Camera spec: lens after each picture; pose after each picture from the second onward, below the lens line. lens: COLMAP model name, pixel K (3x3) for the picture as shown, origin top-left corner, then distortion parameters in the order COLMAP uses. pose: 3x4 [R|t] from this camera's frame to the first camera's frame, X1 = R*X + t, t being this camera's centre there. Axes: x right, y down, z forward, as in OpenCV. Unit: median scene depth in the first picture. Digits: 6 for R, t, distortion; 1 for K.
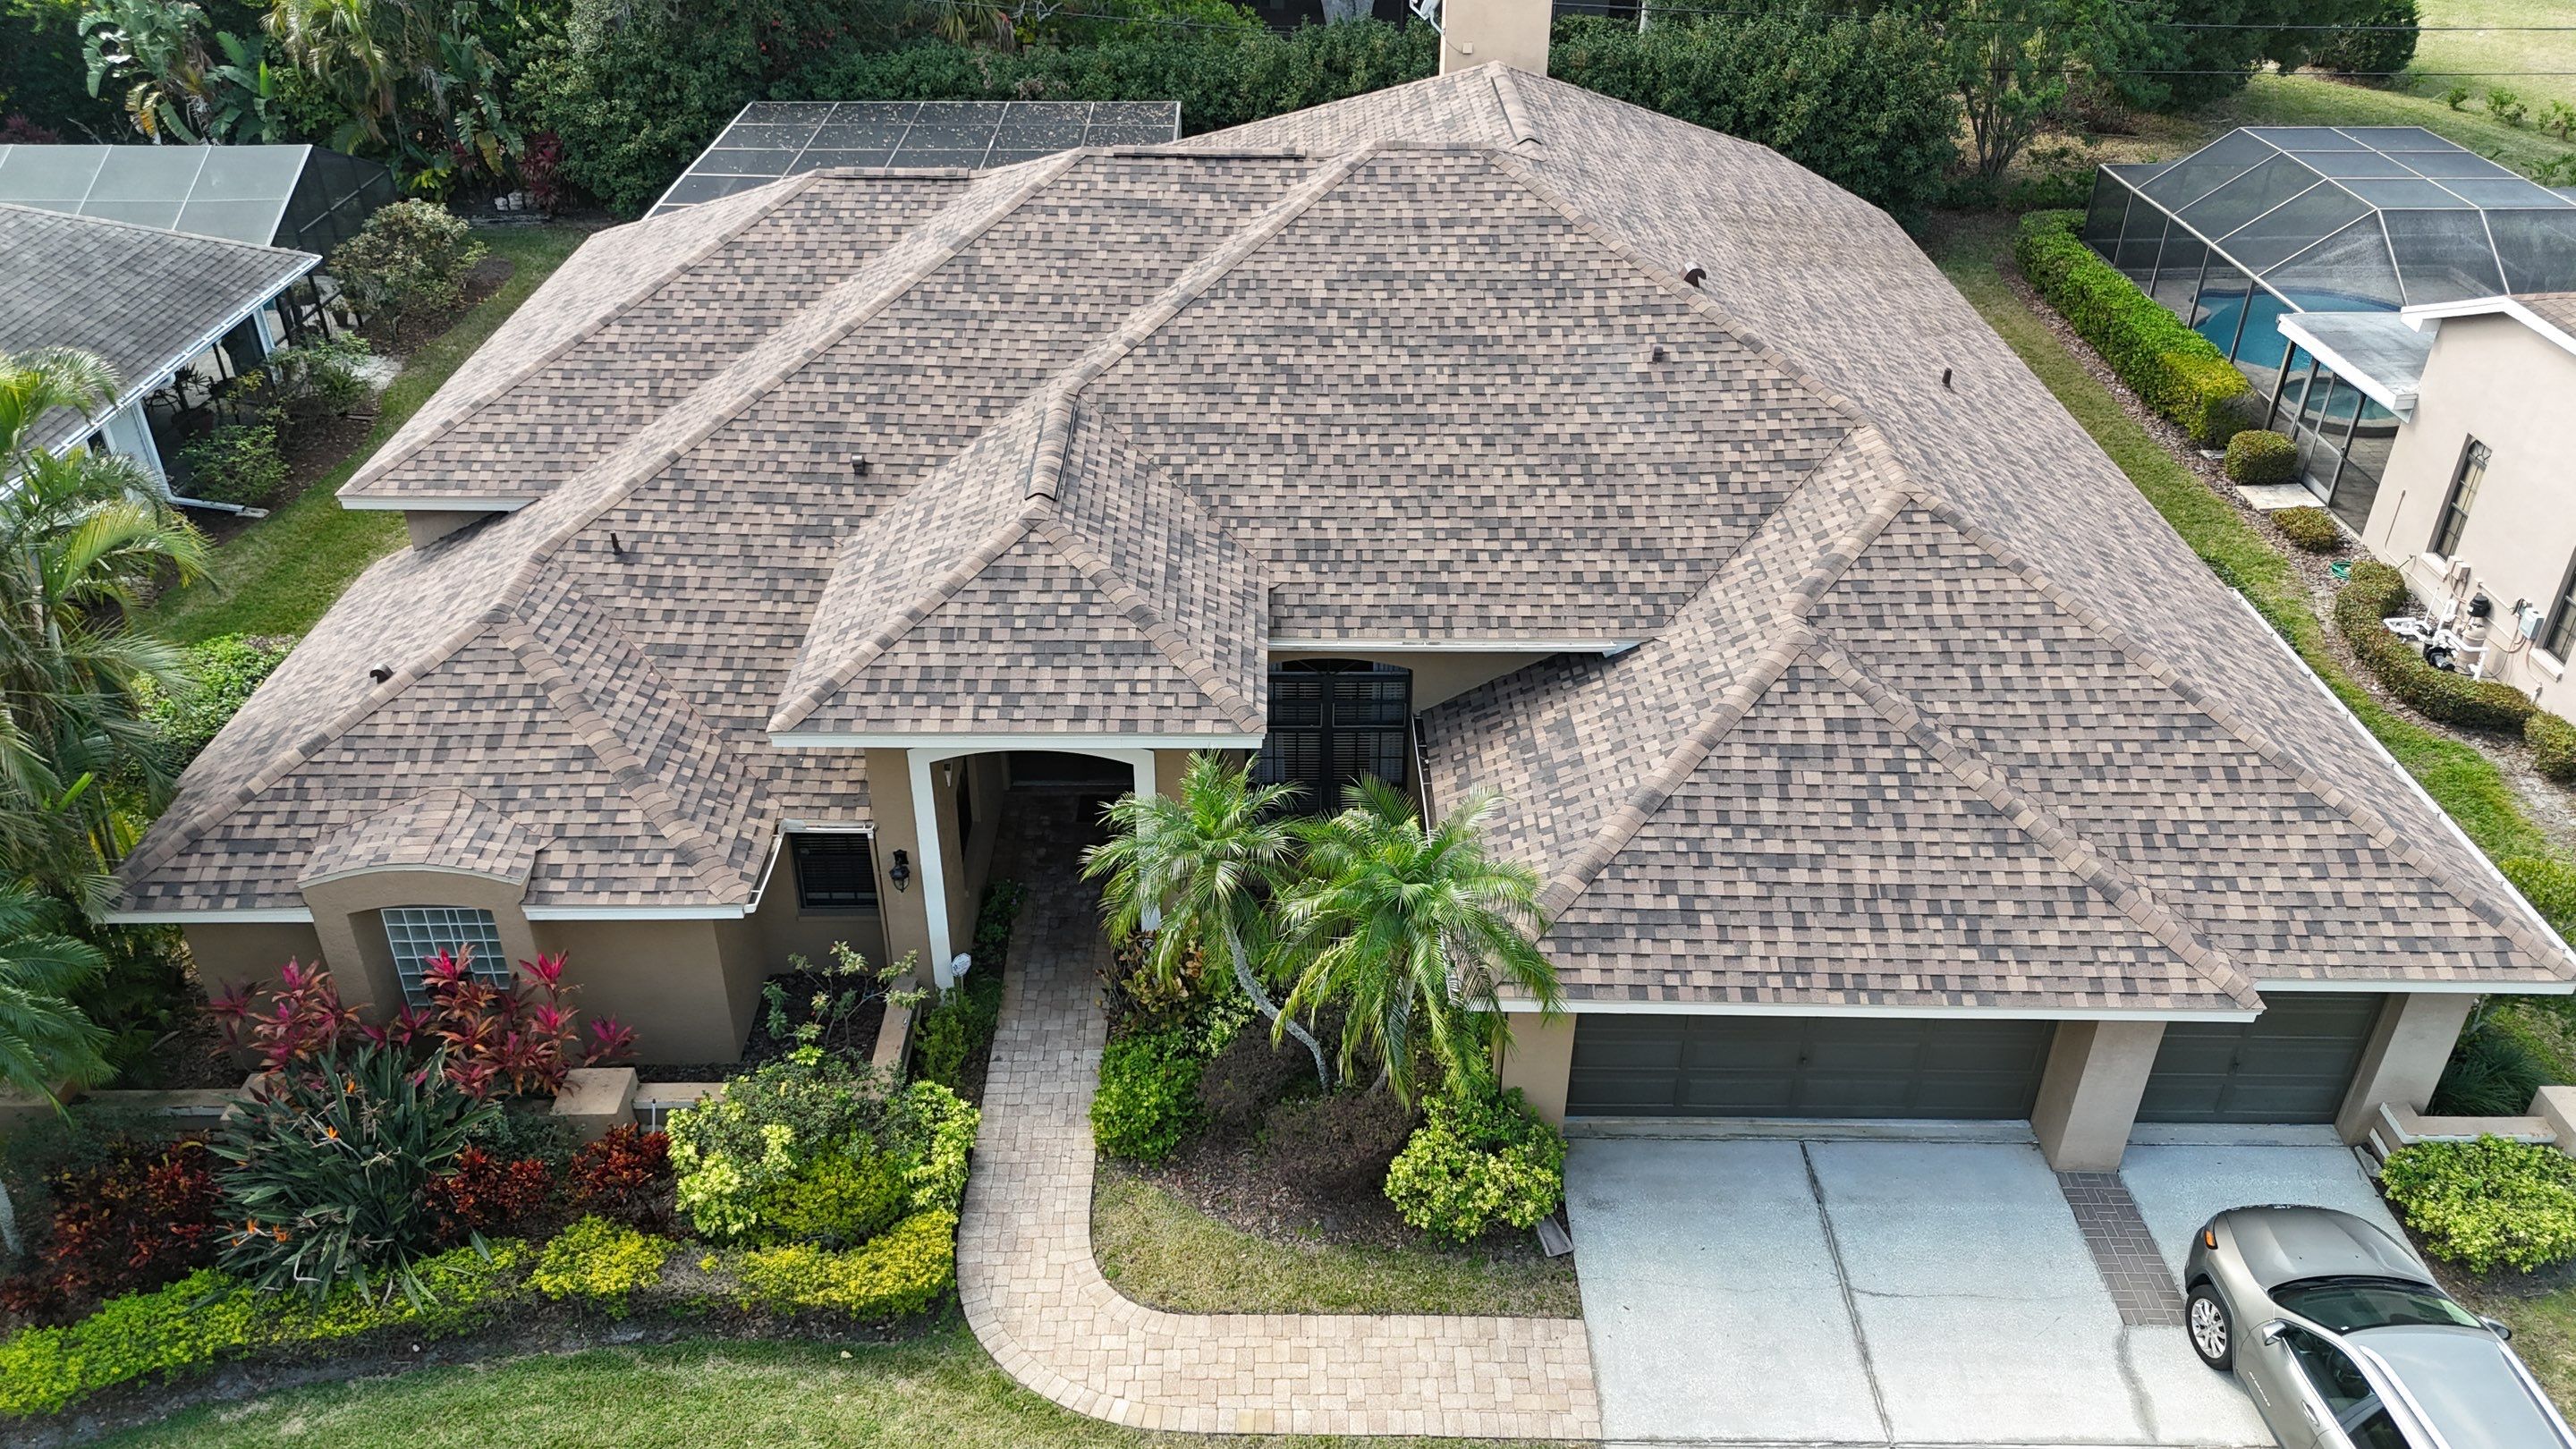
lens RADIAL K [[1896.8, 0, 1283.8], [0, 1896.8, 722.6], [0, 0, 1]] dist [0.088382, -0.096953]
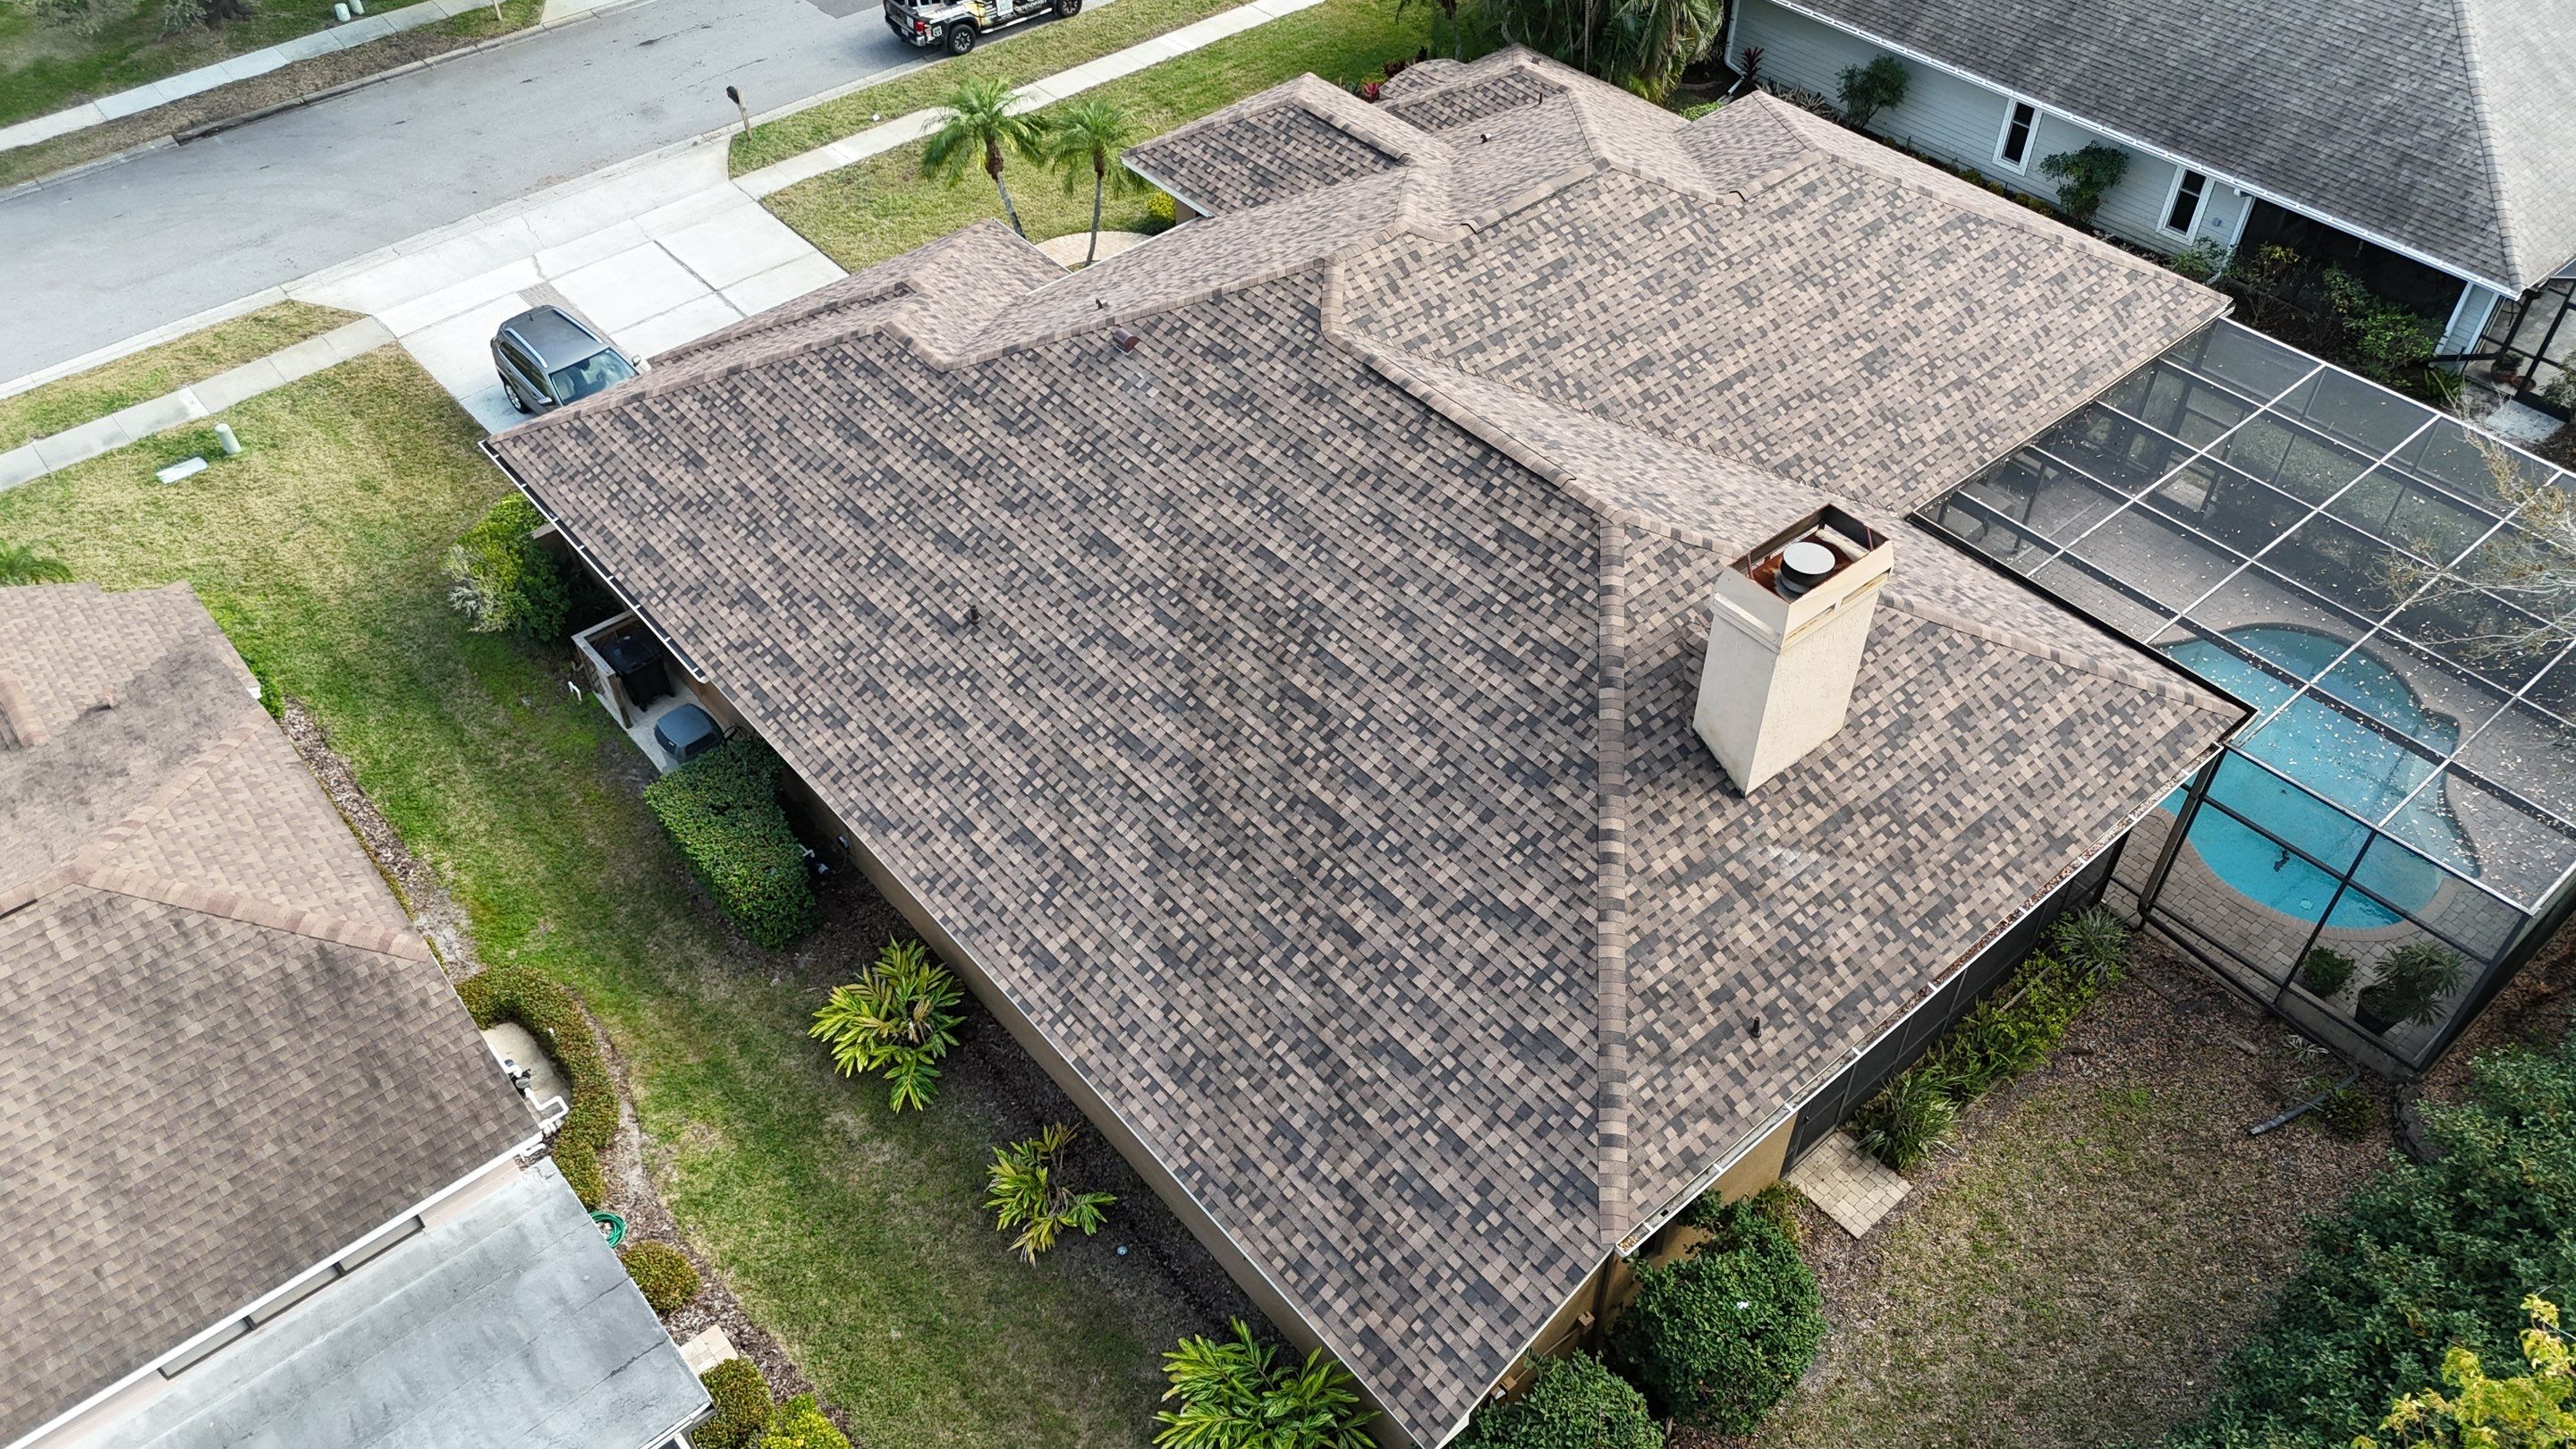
lens RADIAL K [[1896.8, 0, 1299.7], [0, 1896.8, 713.4], [0, 0, 1]] dist [0.088382, -0.096953]
pose [[-0.767764, 0.450641, -0.455479, 0.890268], [-0.330008, 0.331214, 0.883964, -1.422565], [0.549211, 0.828987, -0.105580, 1.587429]]
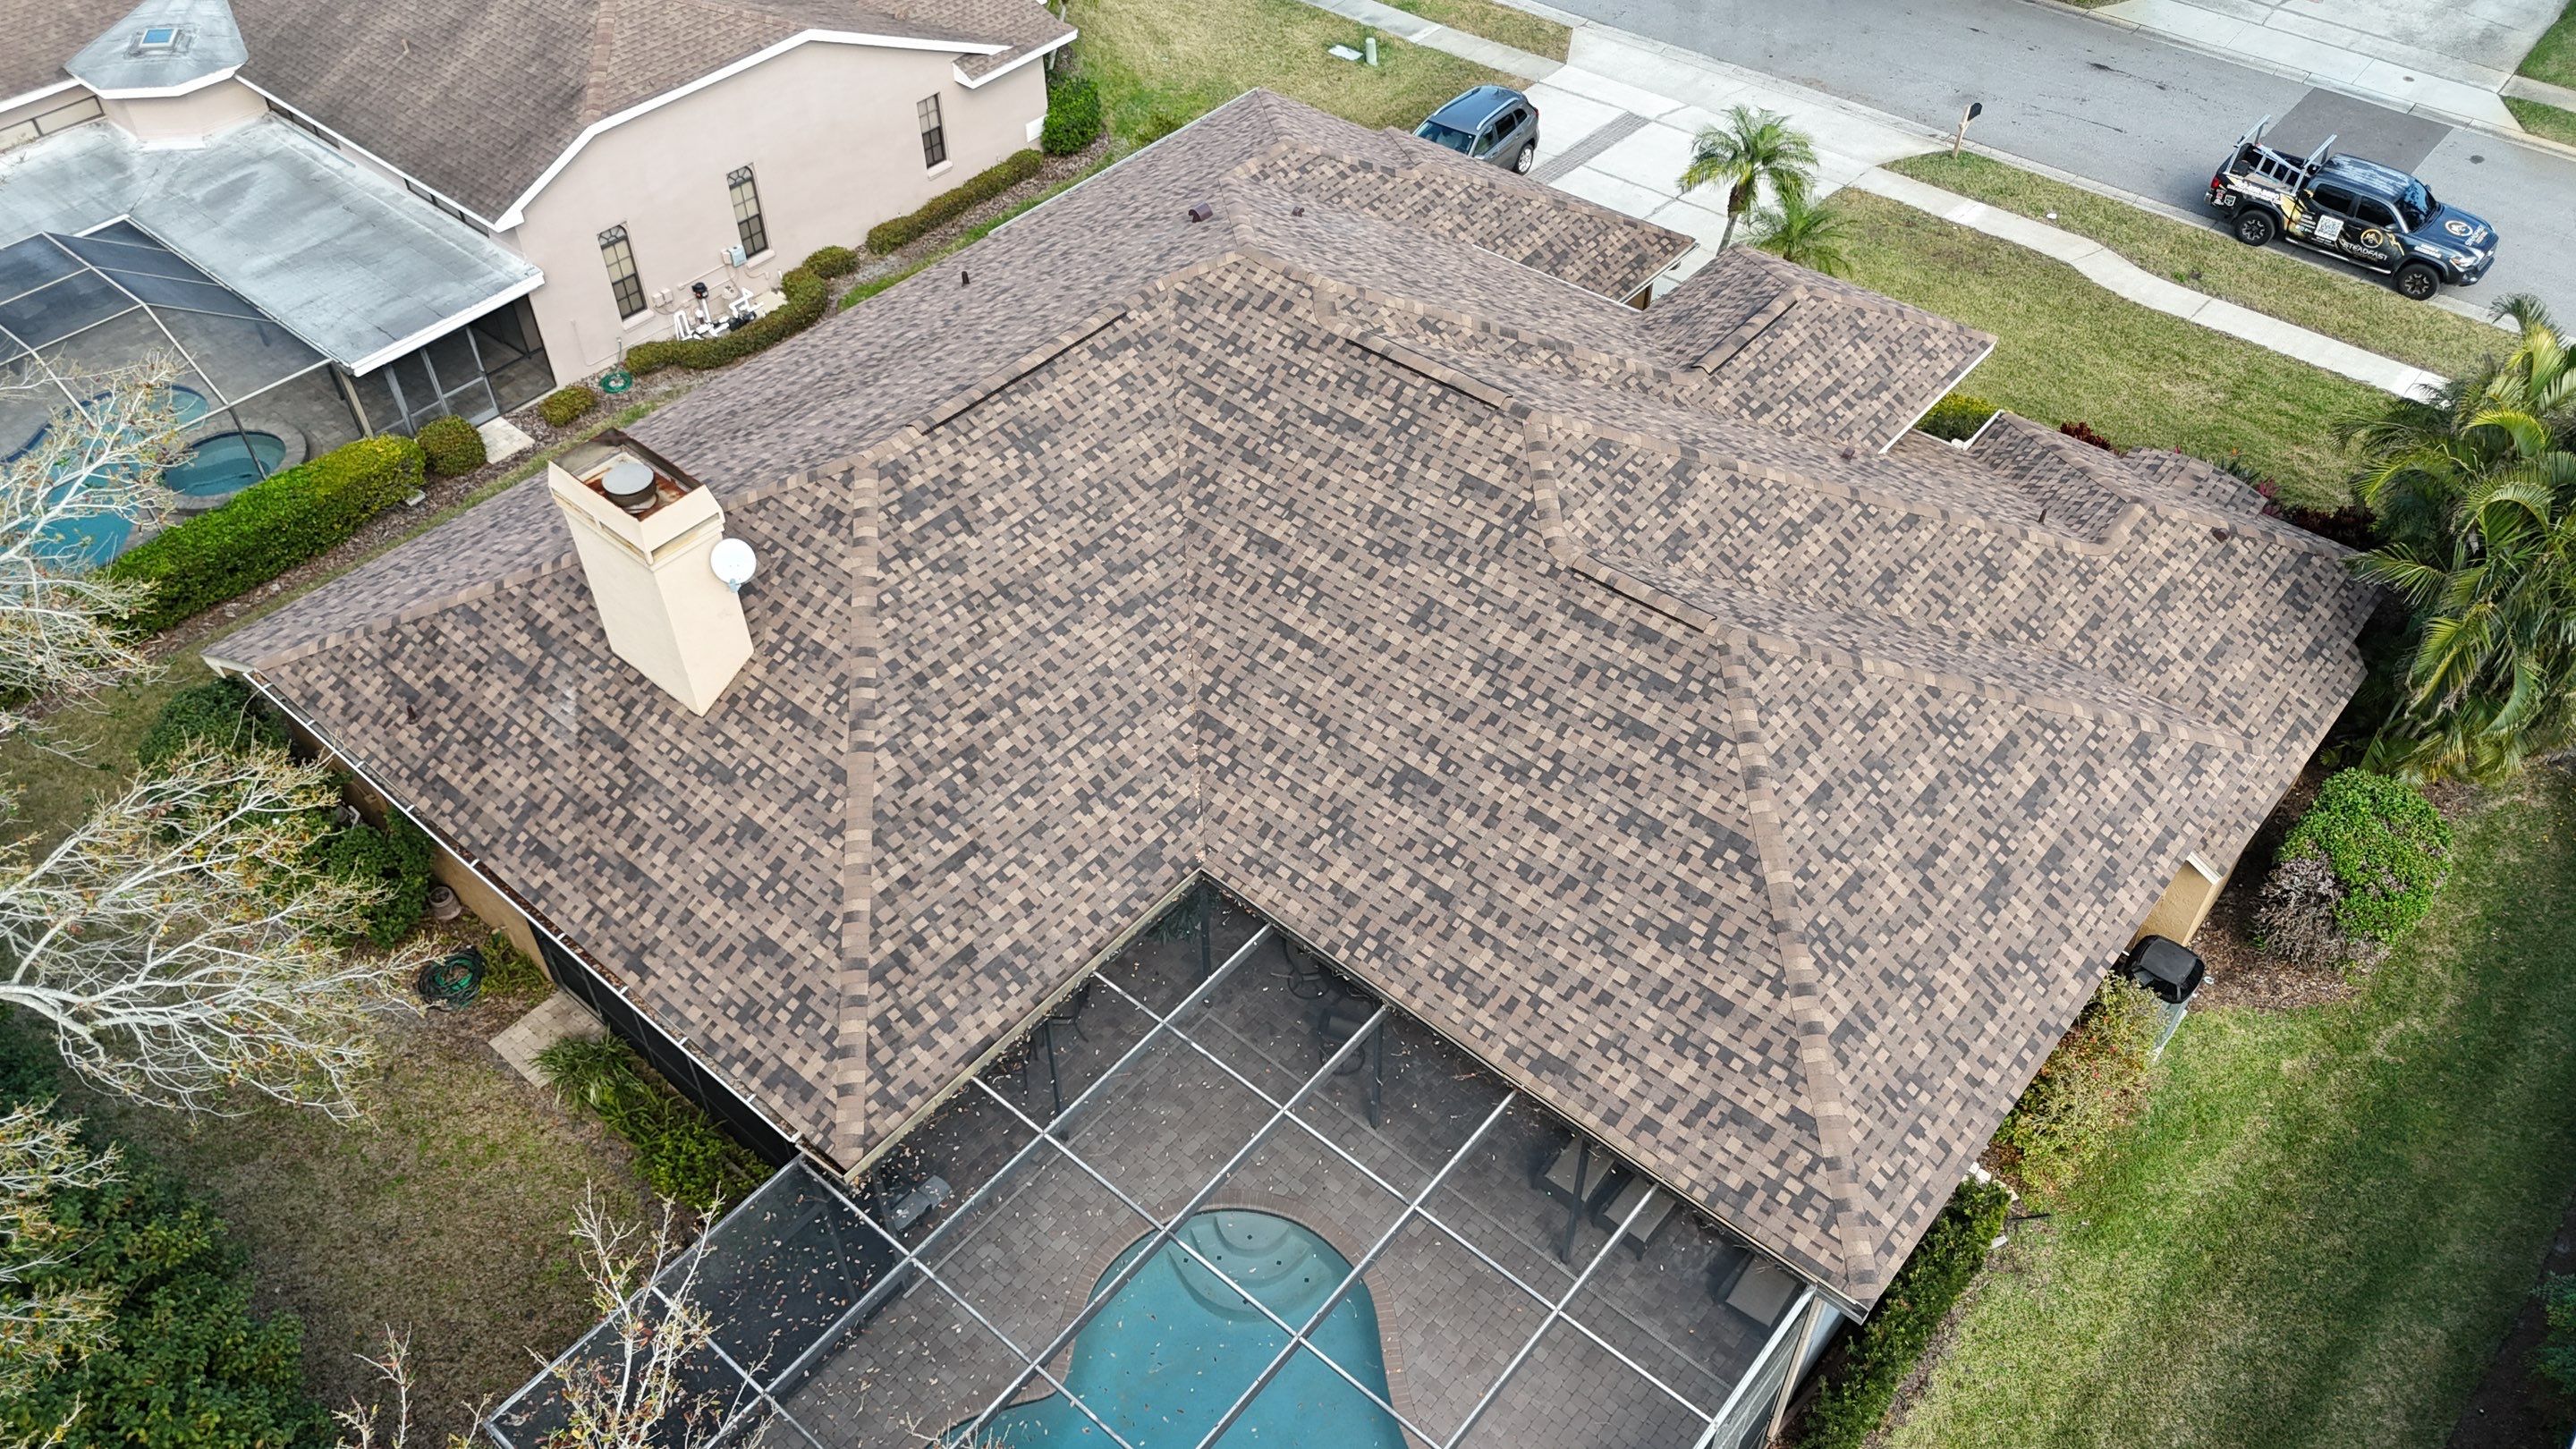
lens RADIAL K [[1896.8, 0, 1291.6], [0, 1896.8, 718.0], [0, 0, 1]] dist [0.088382, -0.096953]
pose [[-0.756774, -0.457028, 0.467353, -0.652683], [0.346220, 0.326198, 0.879618, -1.390491], [-0.554459, 0.827478, -0.088626, 1.559898]]
